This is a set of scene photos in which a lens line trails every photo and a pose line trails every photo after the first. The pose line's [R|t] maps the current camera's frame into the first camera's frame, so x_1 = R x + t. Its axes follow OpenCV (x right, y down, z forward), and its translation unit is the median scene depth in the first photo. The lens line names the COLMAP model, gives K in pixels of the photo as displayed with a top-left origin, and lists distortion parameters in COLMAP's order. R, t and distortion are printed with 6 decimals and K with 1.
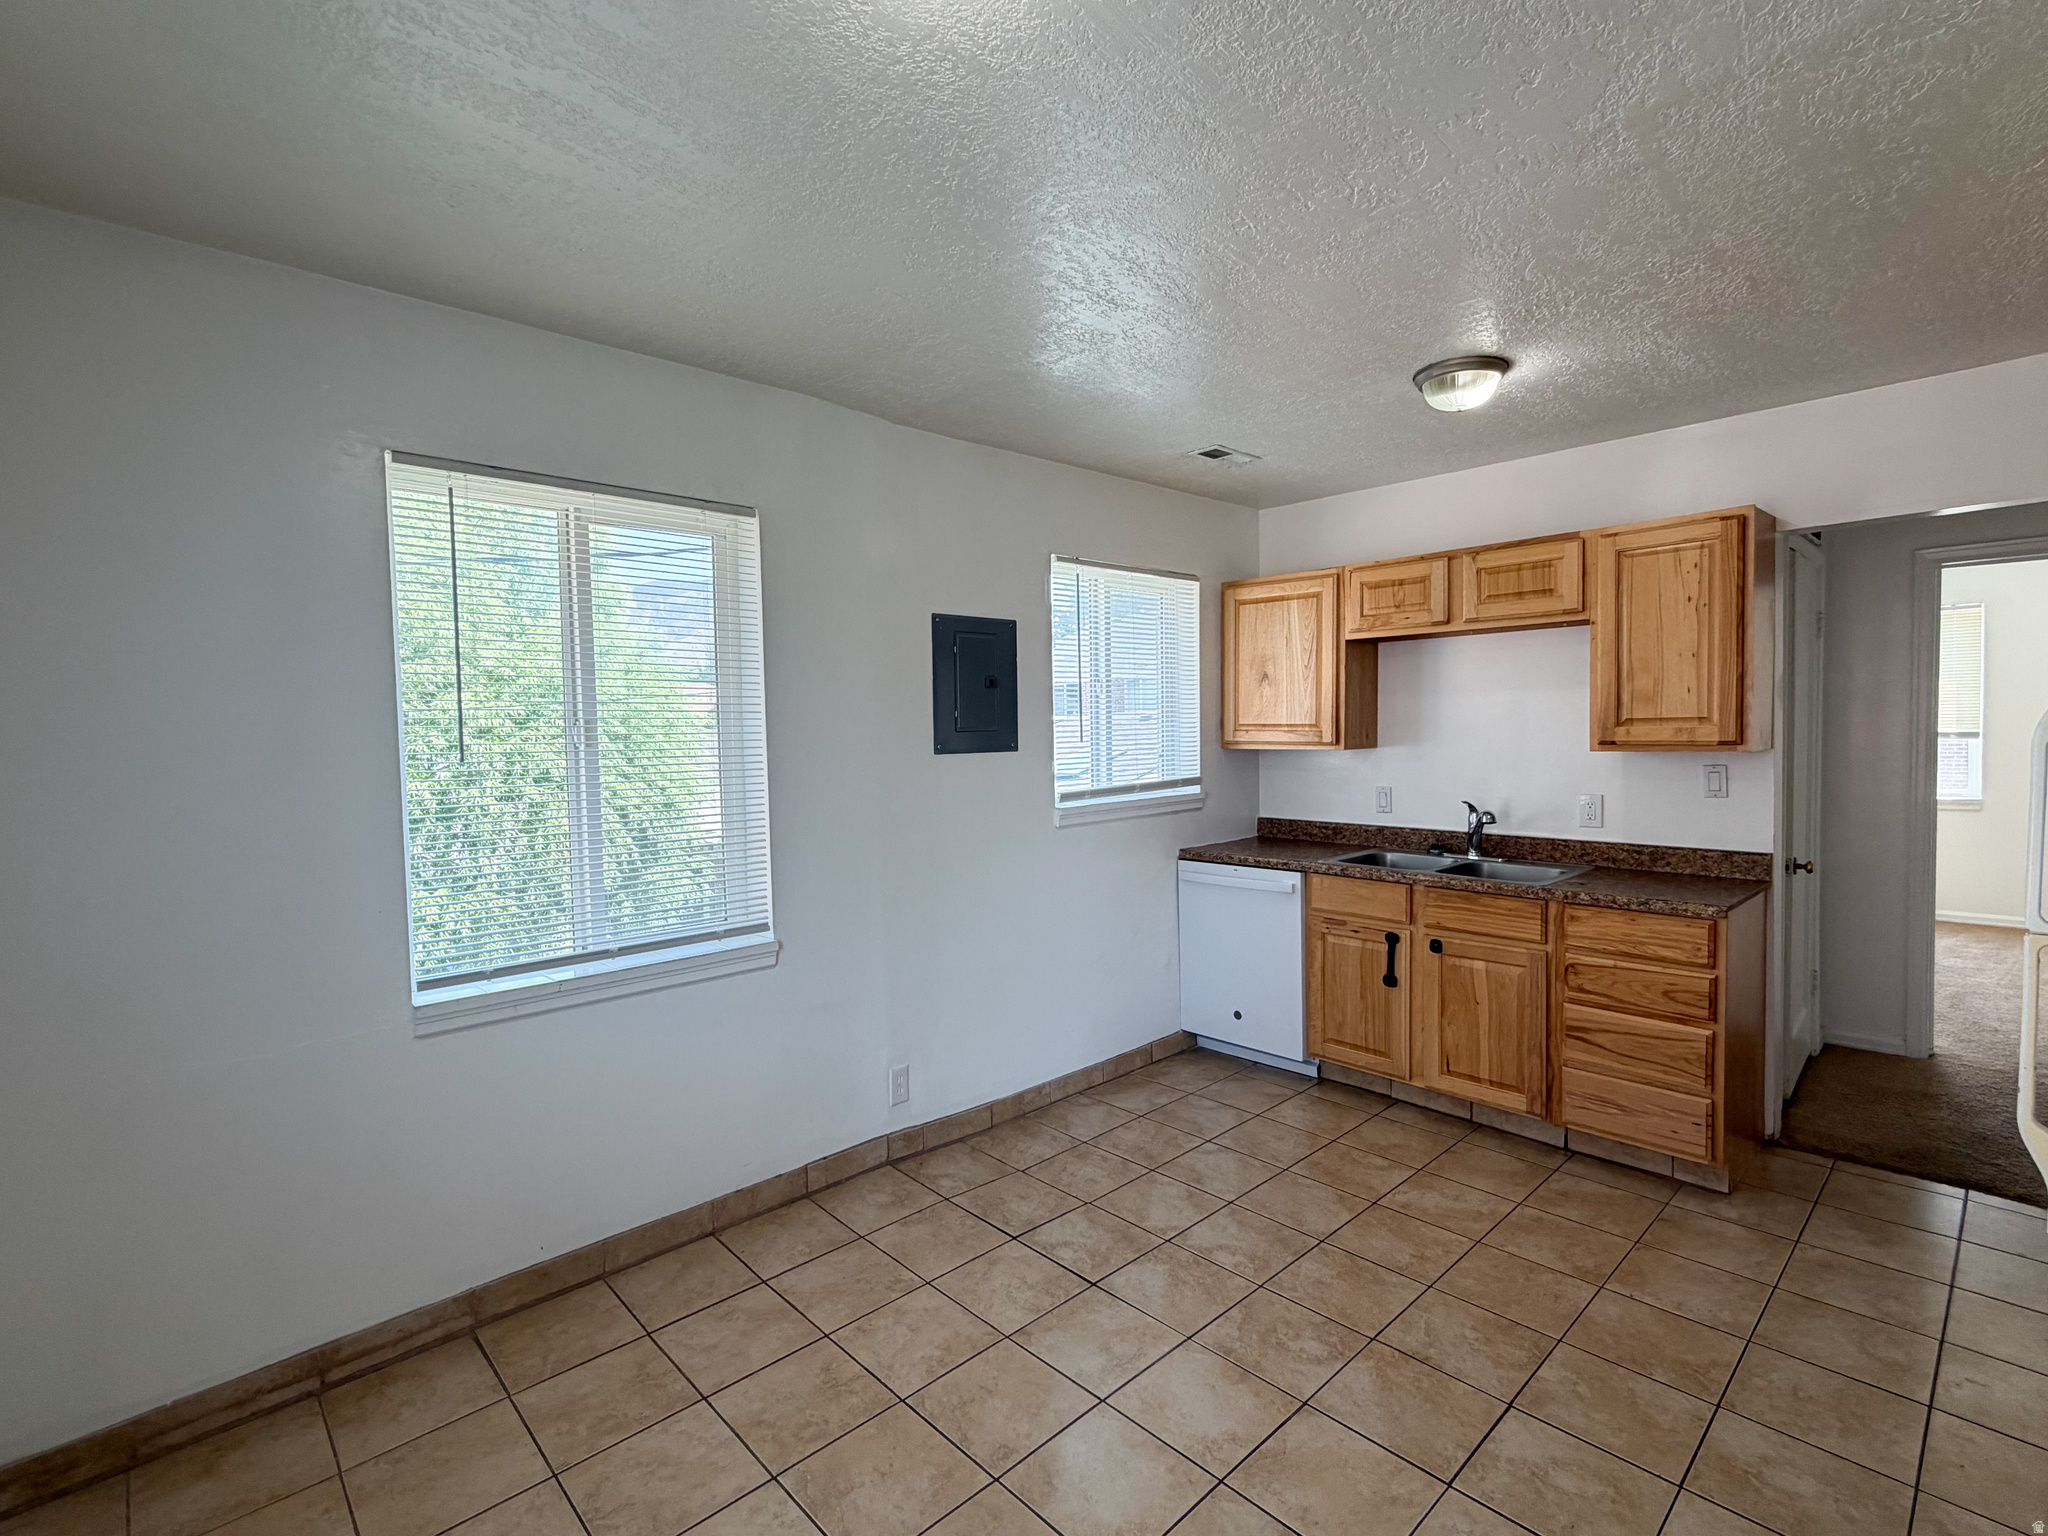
lens RADIAL K [[954.6, 0, 1024.0], [0, 954.6, 768.0], [0, 0, 1]] dist [-0.001067, -0.000323]
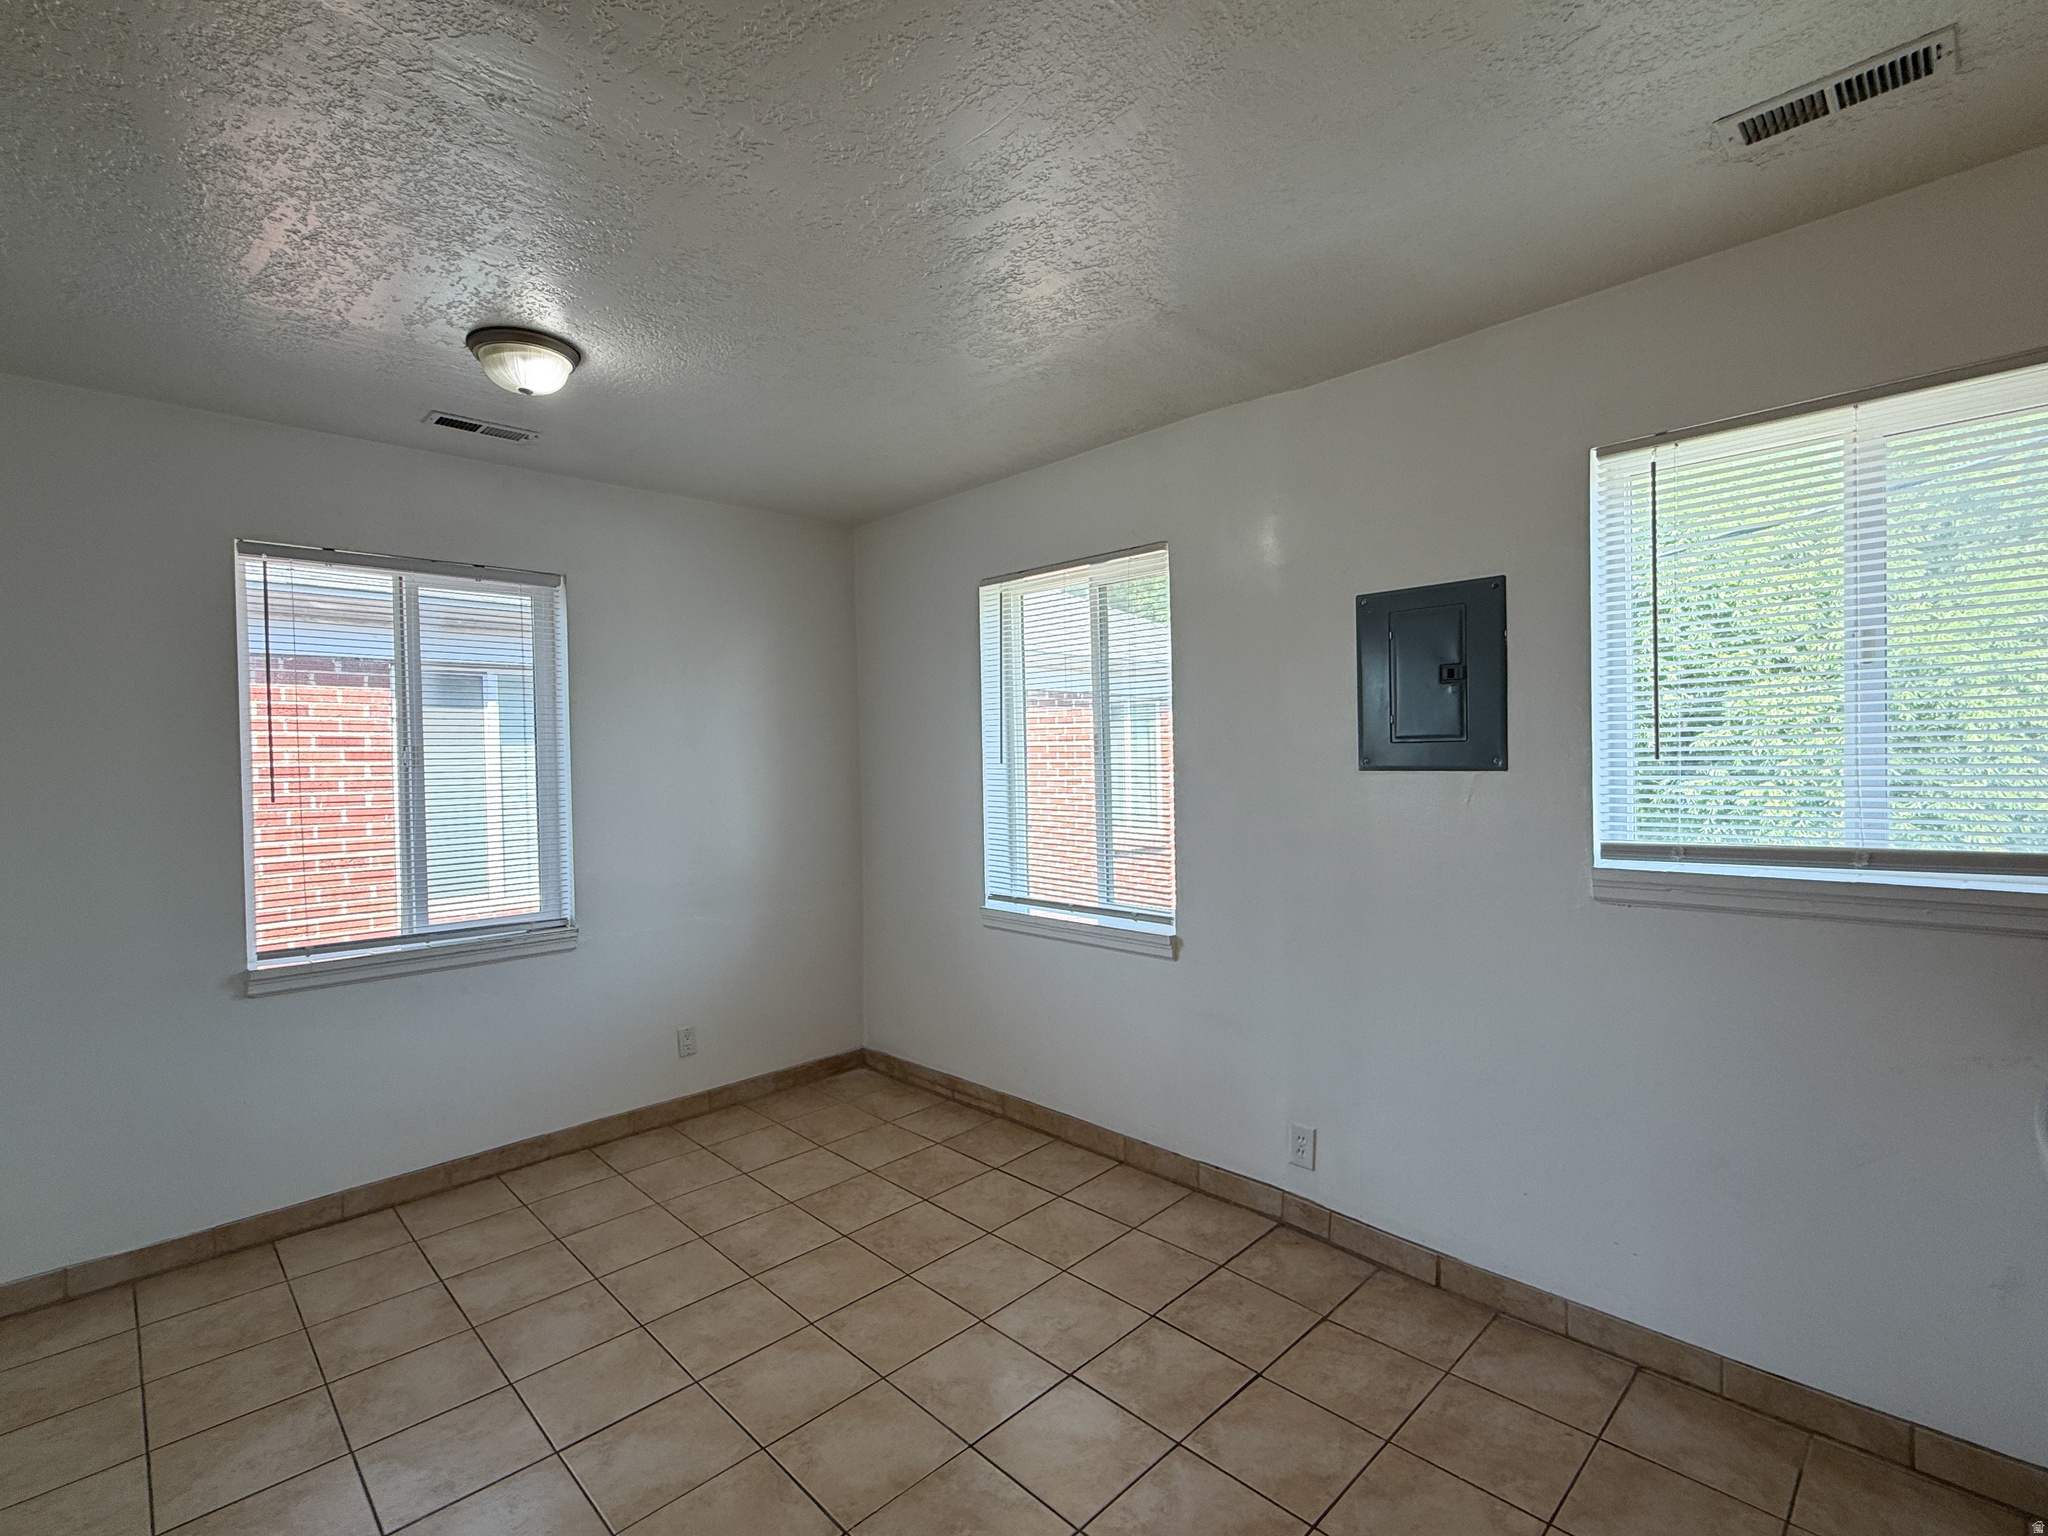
lens RADIAL K [[954.6, 0, 1024.0], [0, 954.6, 768.0], [0, 0, 1]] dist [-0.001067, -0.000323]
pose [[0.022730, 0.037044, -0.999055, 0.715445], [-0.020536, 0.999120, 0.036579, -0.040423], [0.999531, 0.019685, 0.023470, 0.706598]]
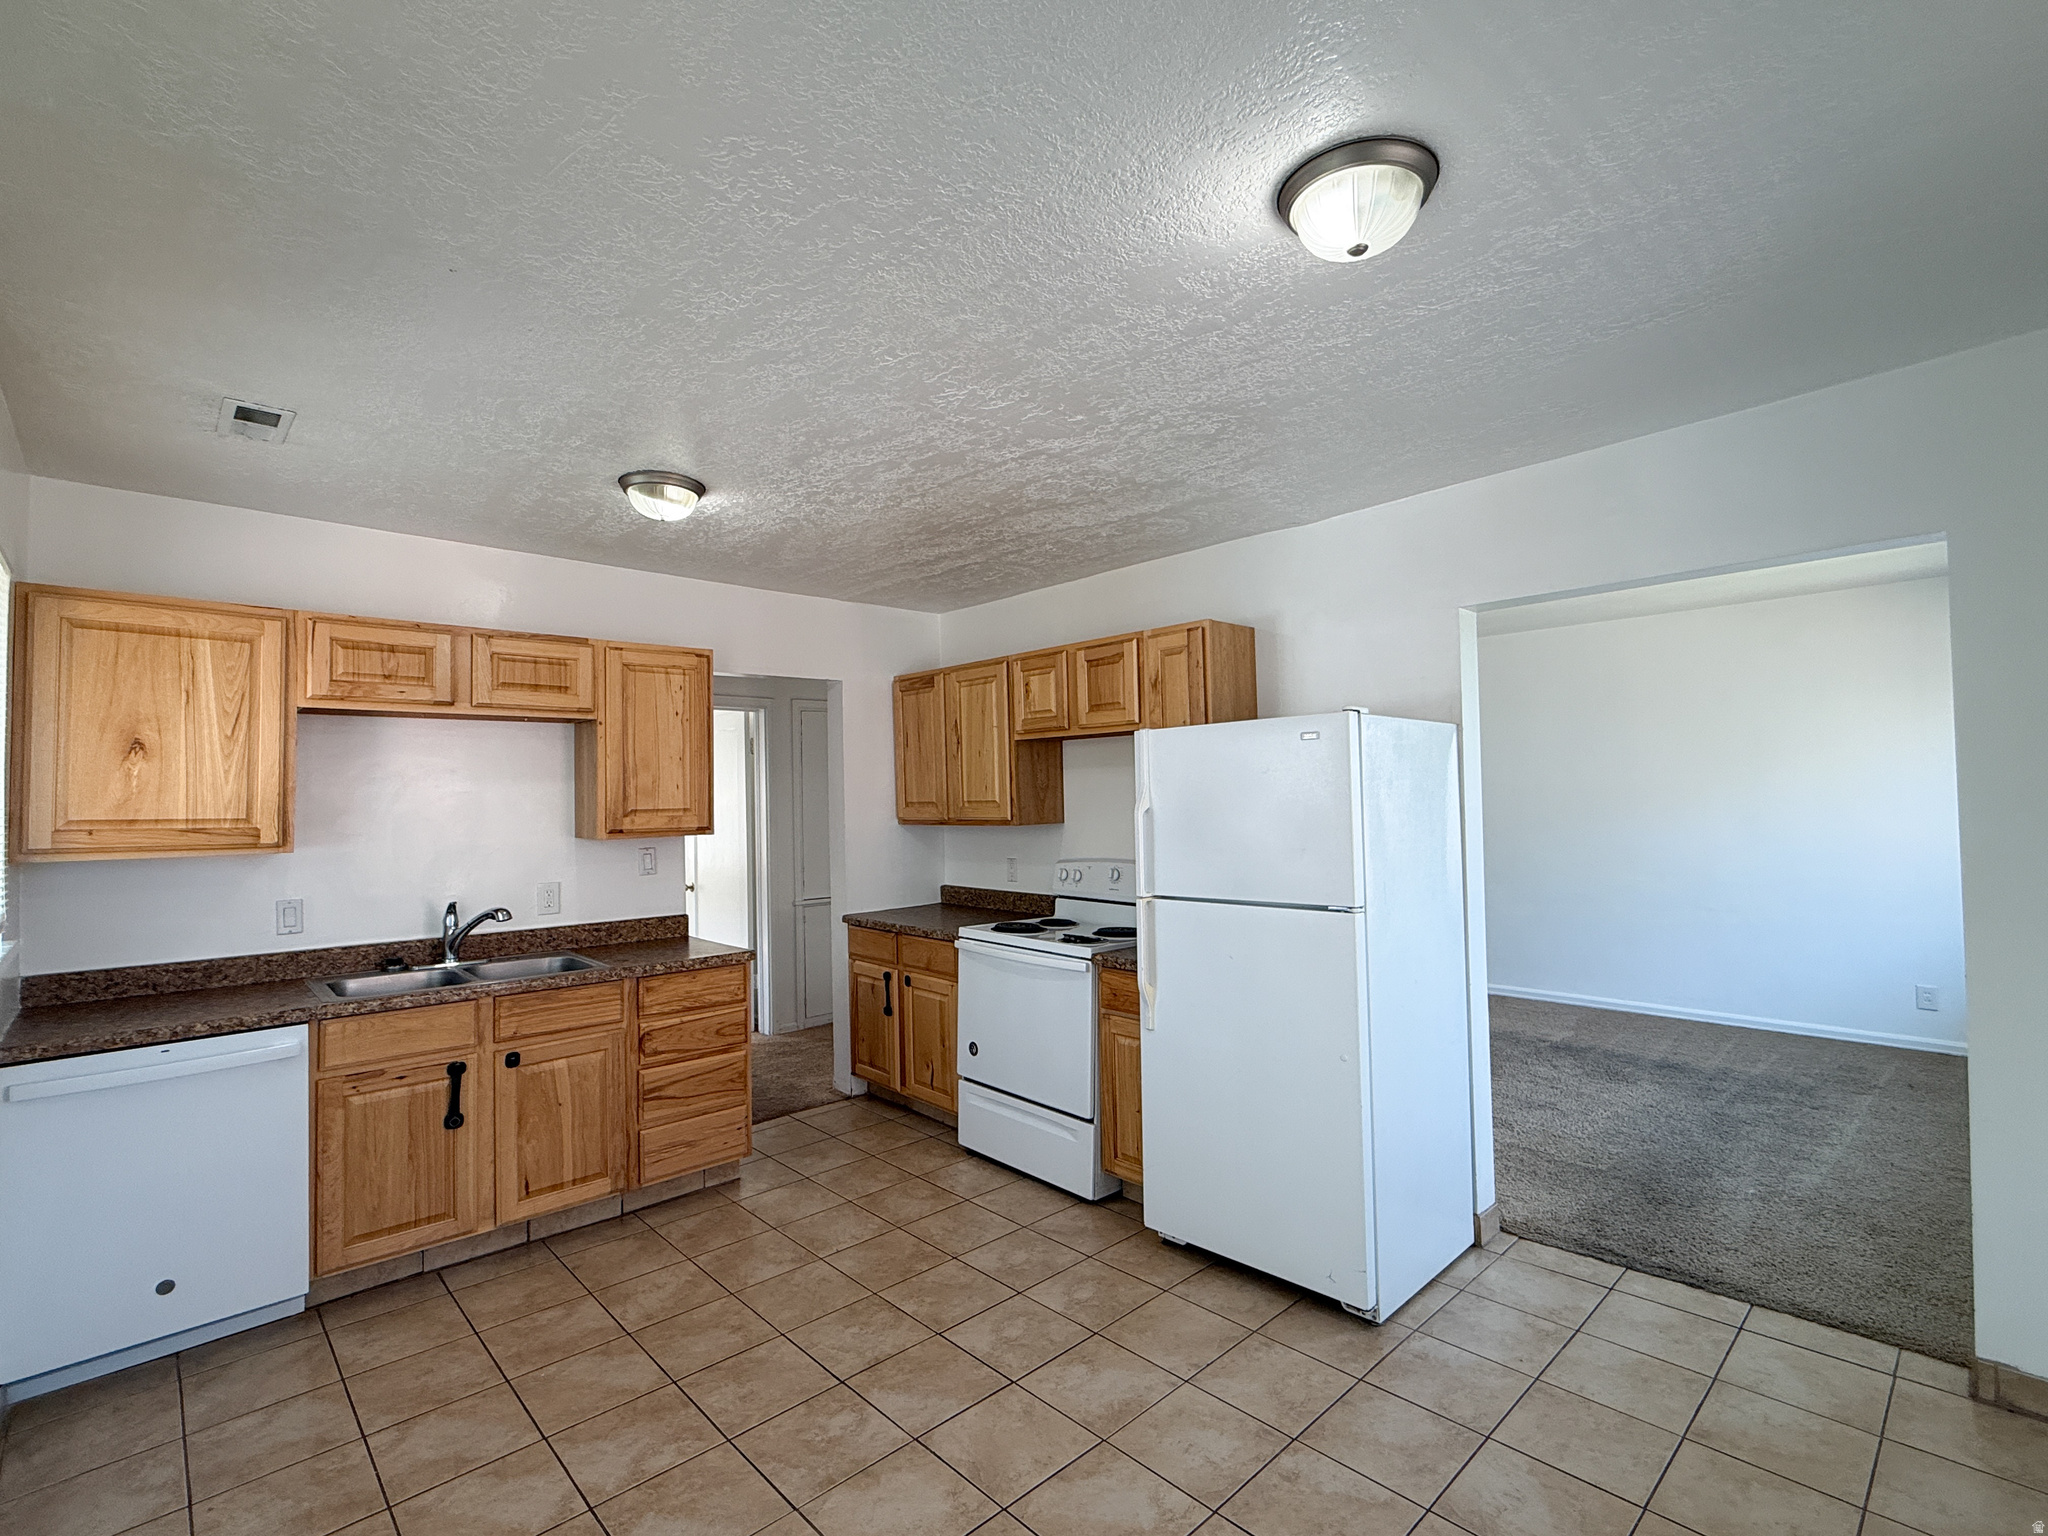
lens RADIAL K [[954.6, 0, 1024.0], [0, 954.6, 768.0], [0, 0, 1]] dist [-0.001067, -0.000323]
pose [[-0.003964, 0.047736, 0.998852, -0.511043], [0.059485, 0.997102, -0.047416, -0.018966], [-0.998221, 0.059228, -0.006792, 0.526339]]
